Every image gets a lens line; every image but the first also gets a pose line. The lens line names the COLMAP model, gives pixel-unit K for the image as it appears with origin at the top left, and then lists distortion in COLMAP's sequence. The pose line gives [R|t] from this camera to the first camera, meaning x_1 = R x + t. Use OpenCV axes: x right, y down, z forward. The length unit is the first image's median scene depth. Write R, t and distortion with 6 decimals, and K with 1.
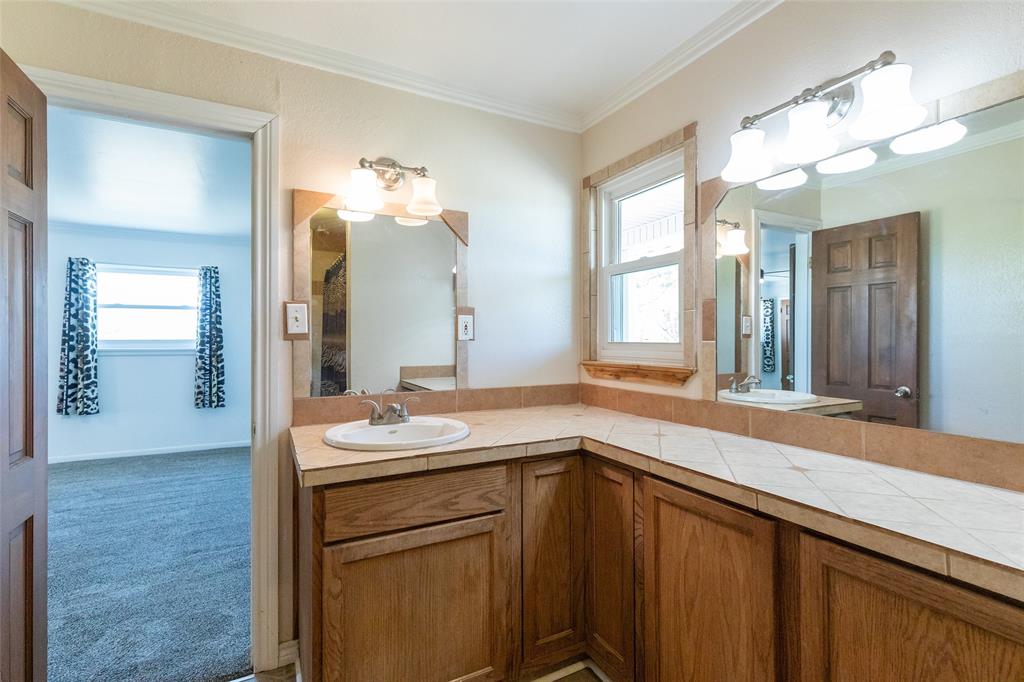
lens RADIAL K [[461.4, 0, 514.7], [0, 461.4, 337.6], [0, 0, 1]] dist [0.012949, -0.002682]
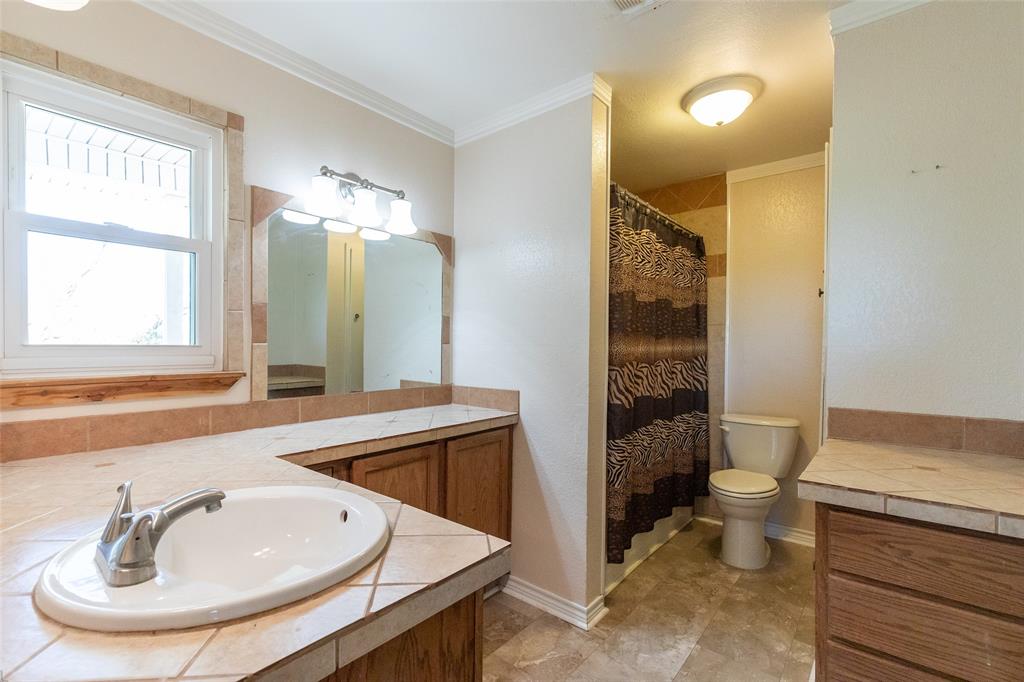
lens RADIAL K [[461.4, 0, 508.6], [0, 461.4, 342.6], [0, 0, 1]] dist [0.012949, -0.002682]
pose [[-0.370311, -0.002879, 0.928904, -0.716148], [-0.009524, 0.999954, -0.000697, 0.001935], [-0.928859, -0.009105, -0.370321, 0.830701]]
